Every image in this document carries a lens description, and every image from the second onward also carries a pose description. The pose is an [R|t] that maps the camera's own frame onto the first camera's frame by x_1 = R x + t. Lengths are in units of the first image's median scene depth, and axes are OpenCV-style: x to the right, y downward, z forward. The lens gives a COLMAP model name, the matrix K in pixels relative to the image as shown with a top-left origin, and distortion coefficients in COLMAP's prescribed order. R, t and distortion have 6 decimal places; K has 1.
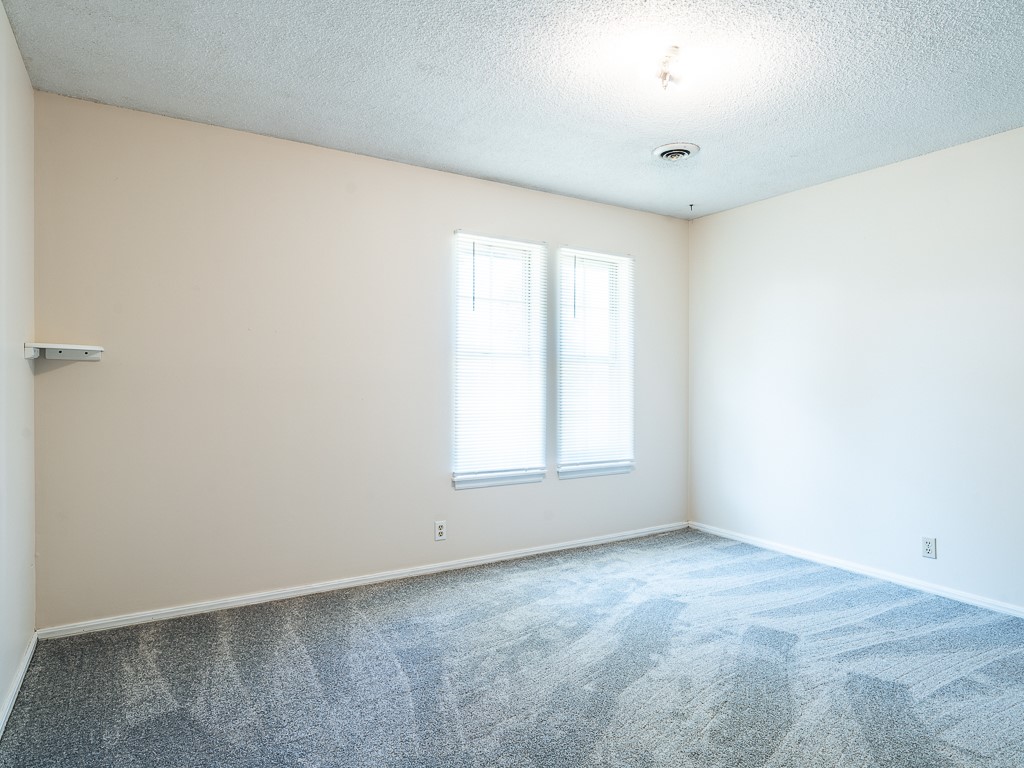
lens RADIAL K [[598.6, 0, 514.7], [0, 598.6, 380.2], [0, 0, 1]] dist [-0.002405, -0.000443]
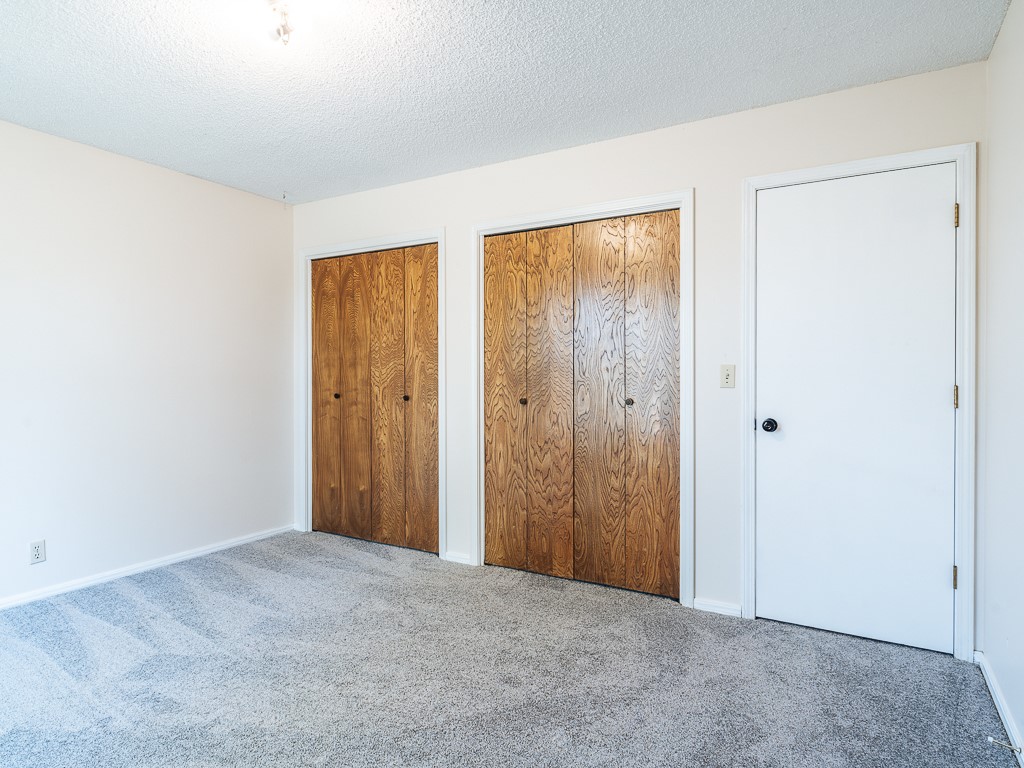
lens RADIAL K [[598.6, 0, 514.7], [0, 598.6, 380.2], [0, 0, 1]] dist [-0.002405, -0.000443]
pose [[-0.465143, -0.013109, 0.885138, -0.488824], [-0.003629, 0.999910, 0.012902, -0.003287], [-0.885228, 0.002789, -0.465149, 0.793458]]
